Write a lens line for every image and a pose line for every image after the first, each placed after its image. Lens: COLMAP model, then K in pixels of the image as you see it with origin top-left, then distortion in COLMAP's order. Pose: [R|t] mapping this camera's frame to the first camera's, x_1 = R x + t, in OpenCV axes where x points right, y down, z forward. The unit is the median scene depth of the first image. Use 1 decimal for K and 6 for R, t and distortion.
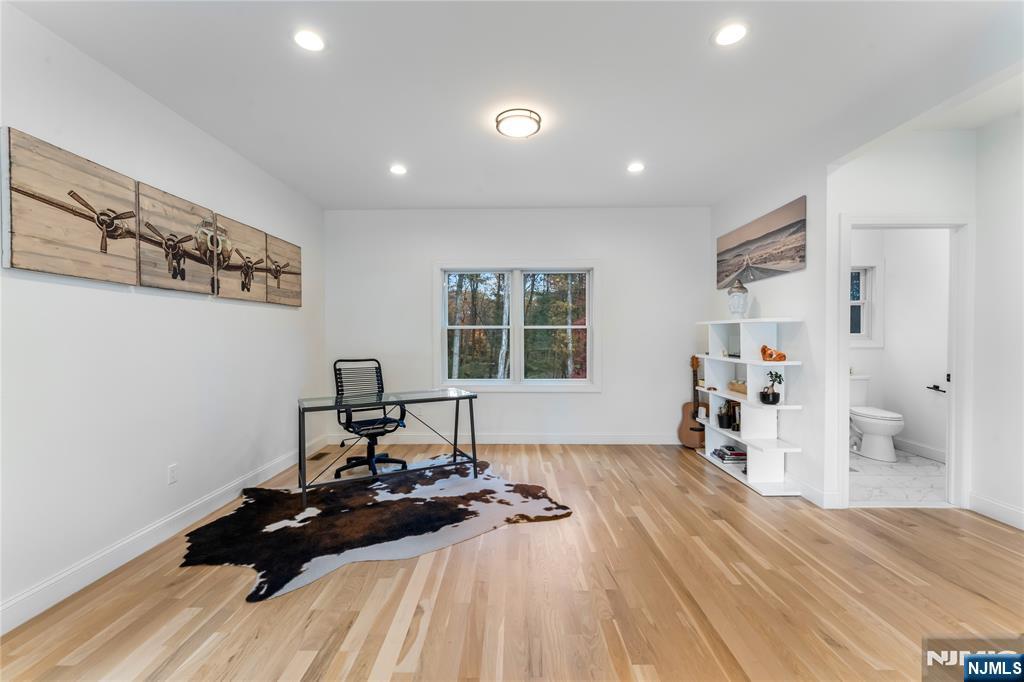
lens RADIAL K [[410.7, 0, 513.4], [0, 410.7, 339.0], [0, 0, 1]] dist [0.000474, -0.000043]
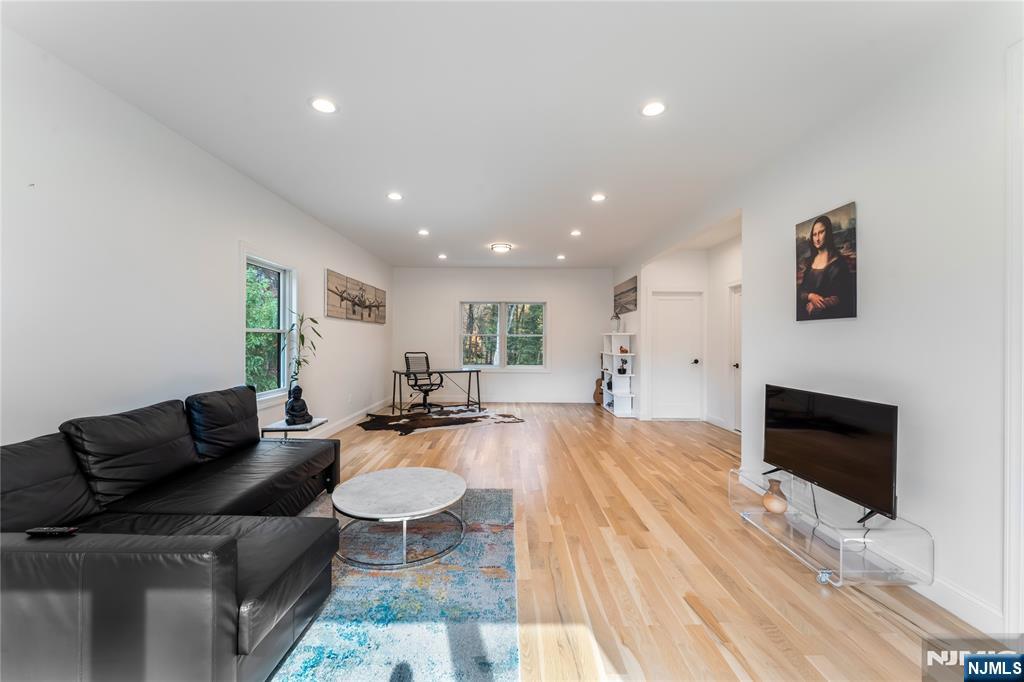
lens RADIAL K [[410.7, 0, 510.7], [0, 410.7, 341.8], [0, 0, 1]] dist [0.000474, -0.000043]
pose [[0.999952, 0.008566, 0.004663, 0.042219], [-0.008549, 0.999957, -0.003590, 0.005636], [-0.004693, 0.003550, 0.999983, -0.927129]]
